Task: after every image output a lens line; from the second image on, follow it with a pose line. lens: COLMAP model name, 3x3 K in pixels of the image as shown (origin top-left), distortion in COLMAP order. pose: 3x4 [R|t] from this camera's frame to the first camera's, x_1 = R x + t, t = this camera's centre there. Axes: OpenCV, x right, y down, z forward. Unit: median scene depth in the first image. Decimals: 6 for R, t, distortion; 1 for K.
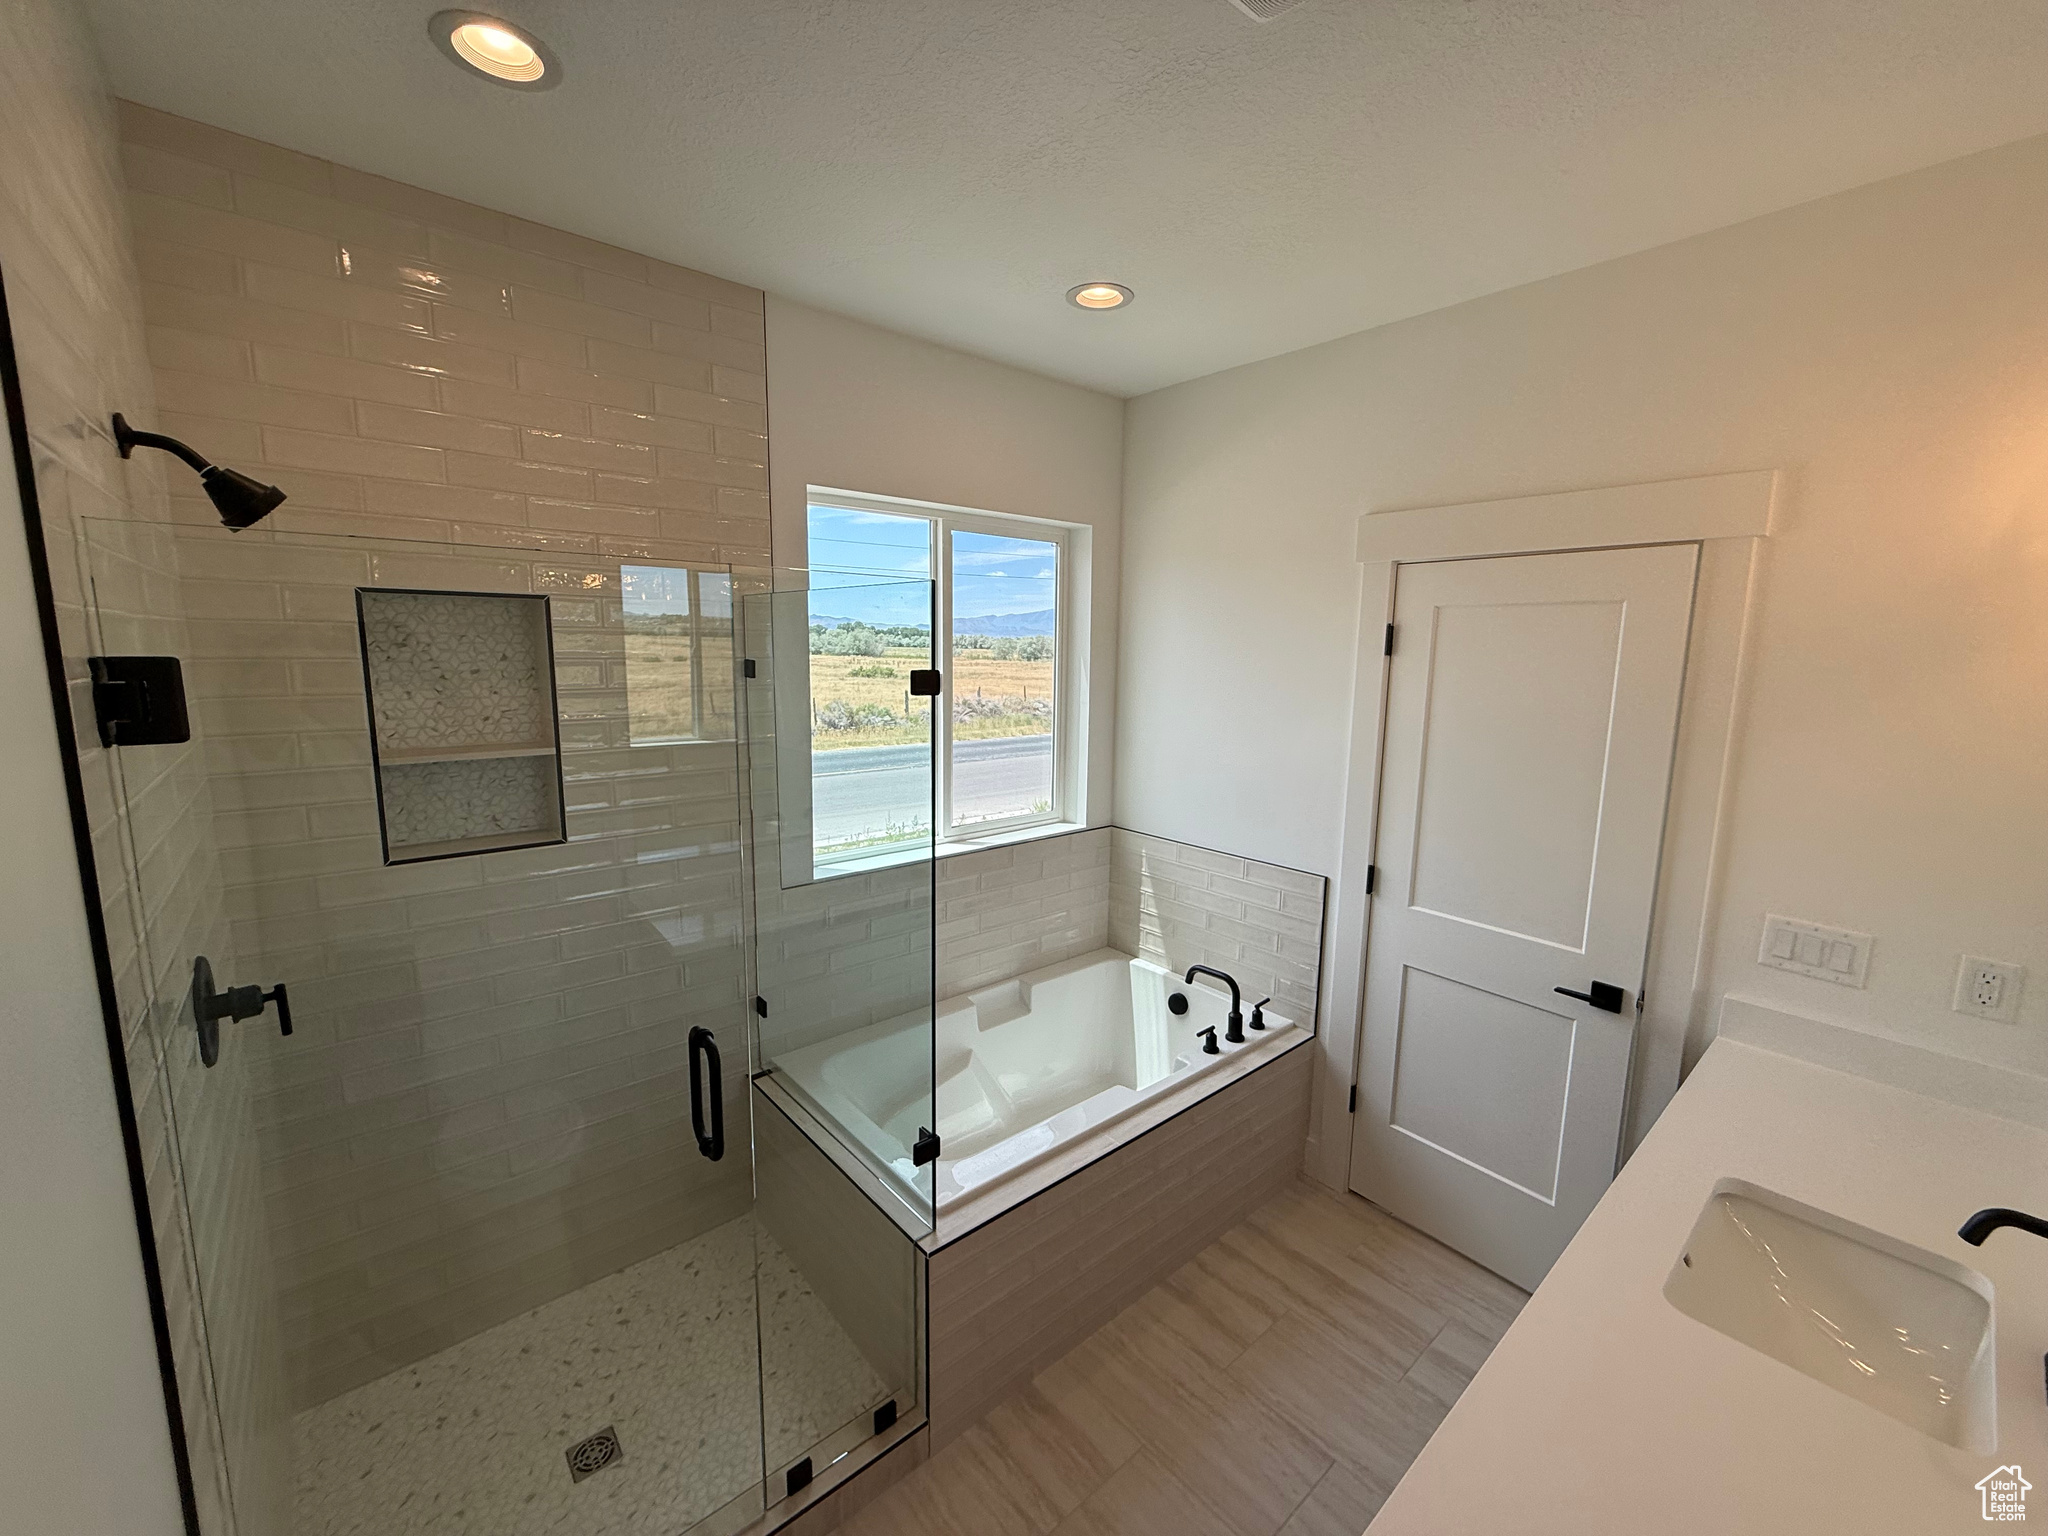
lens RADIAL K [[819.6, 0, 1018.8], [0, 819.6, 767.9], [0, 0, 1]] dist [-0.000710, 0.000237]
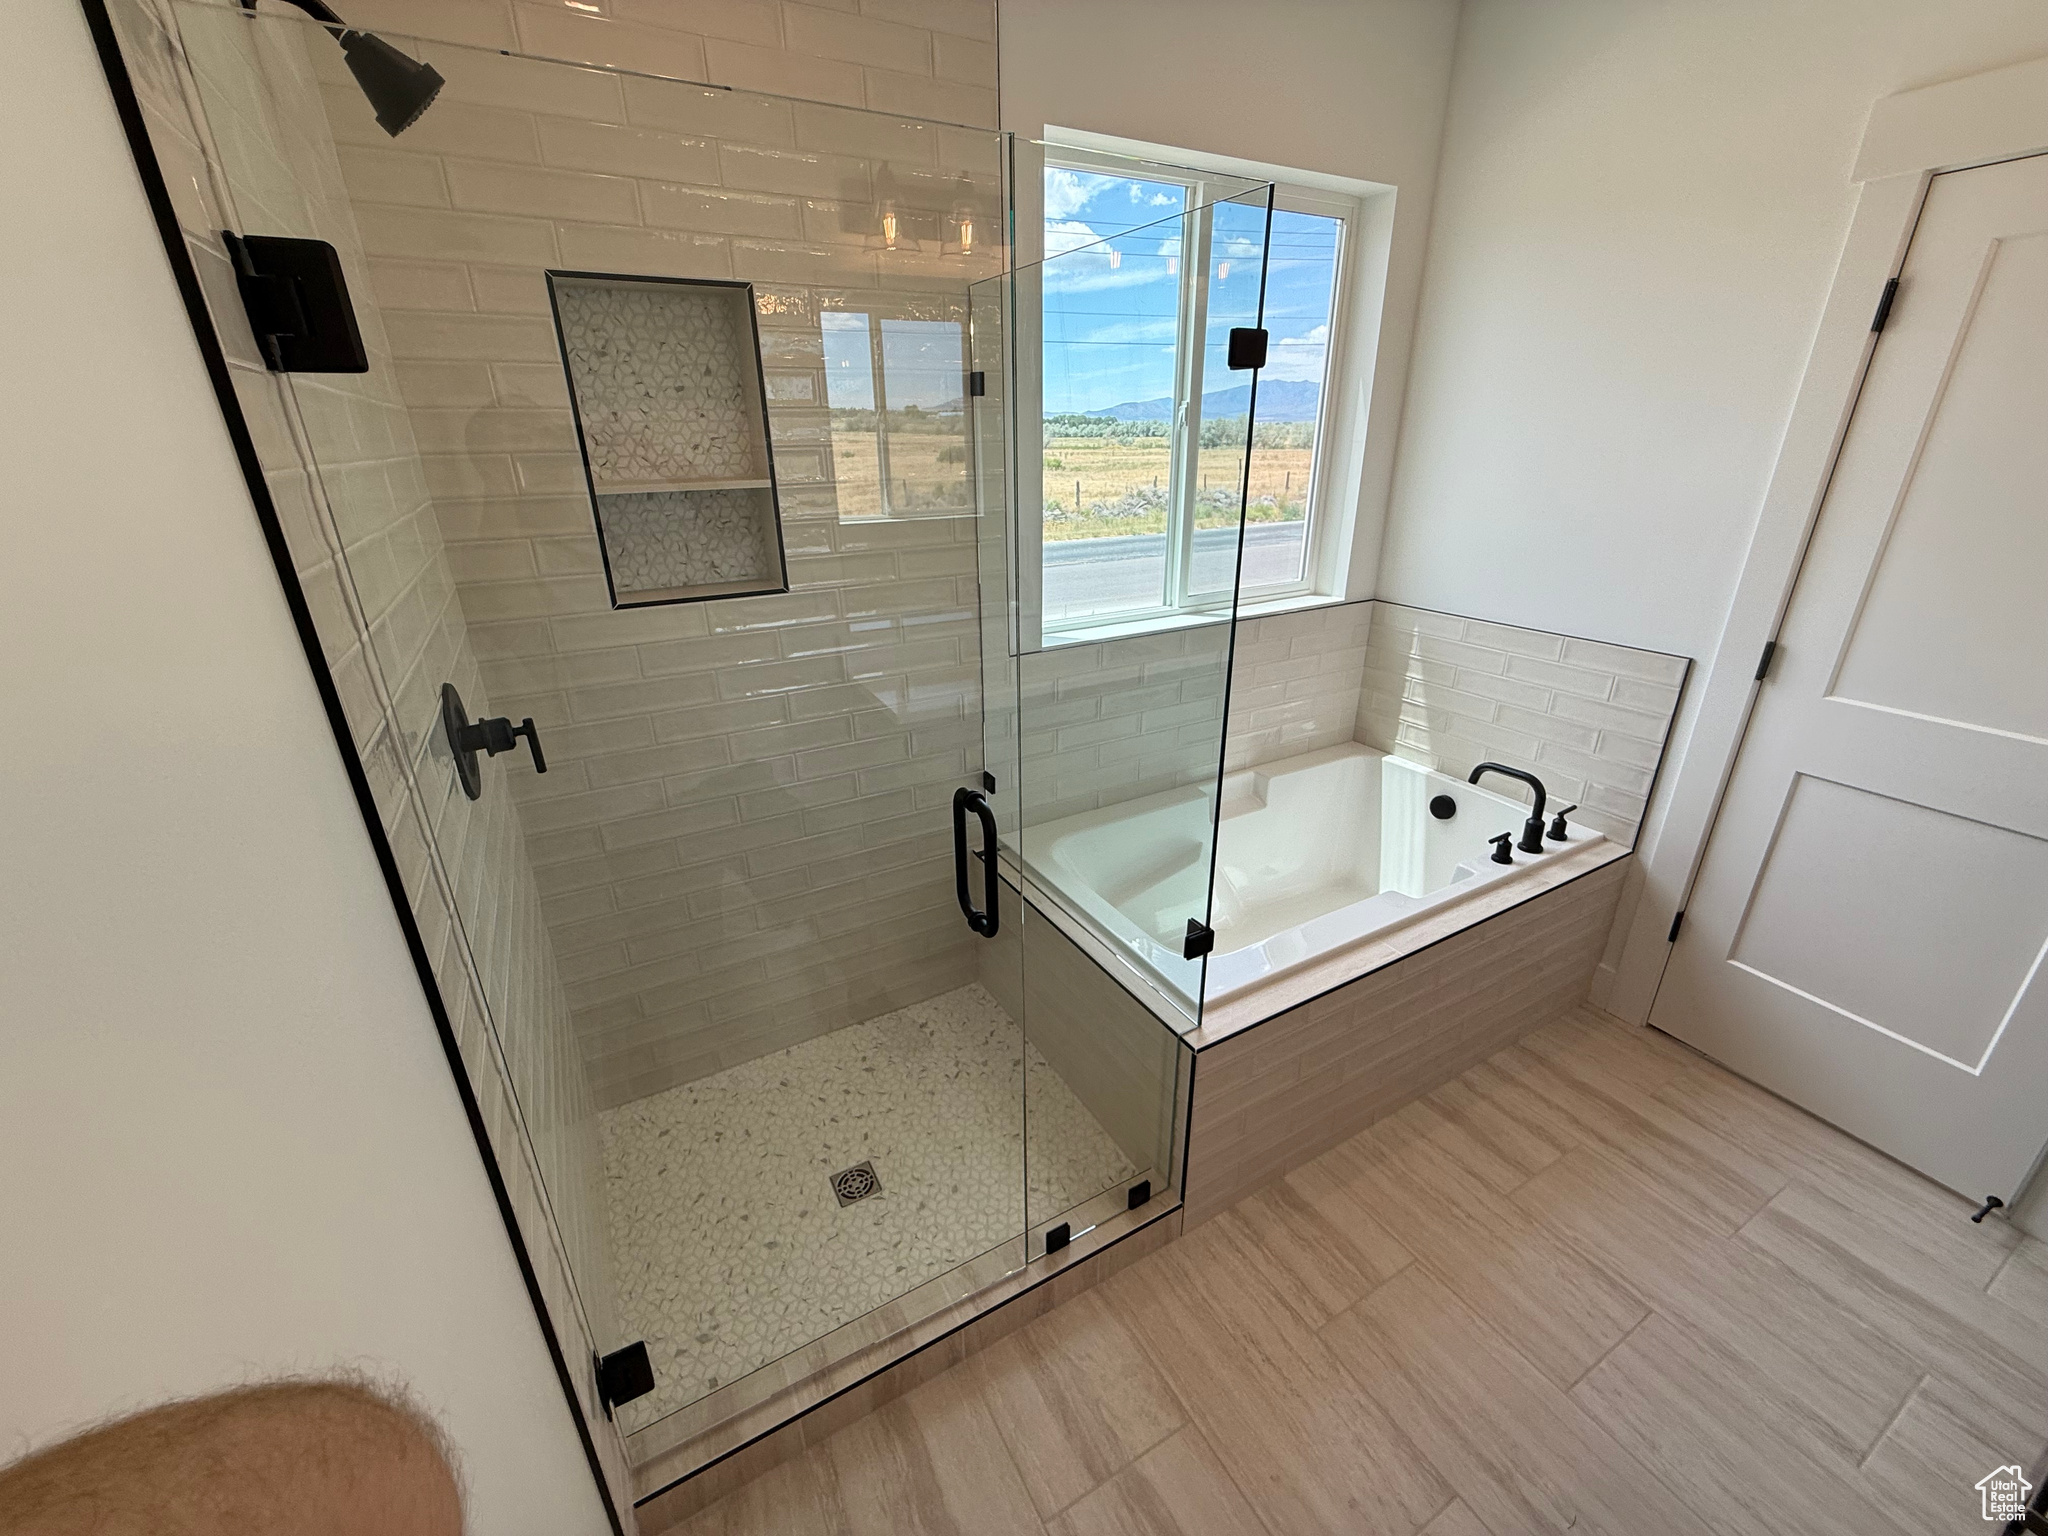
lens RADIAL K [[819.6, 0, 1018.8], [0, 819.6, 767.9], [0, 0, 1]] dist [-0.000710, 0.000237]
pose [[0.980637, 0.046910, -0.190133, -0.126898], [-0.000948, 0.972013, 0.234925, 0.068957], [0.195832, -0.230196, 0.953236, 0.150304]]
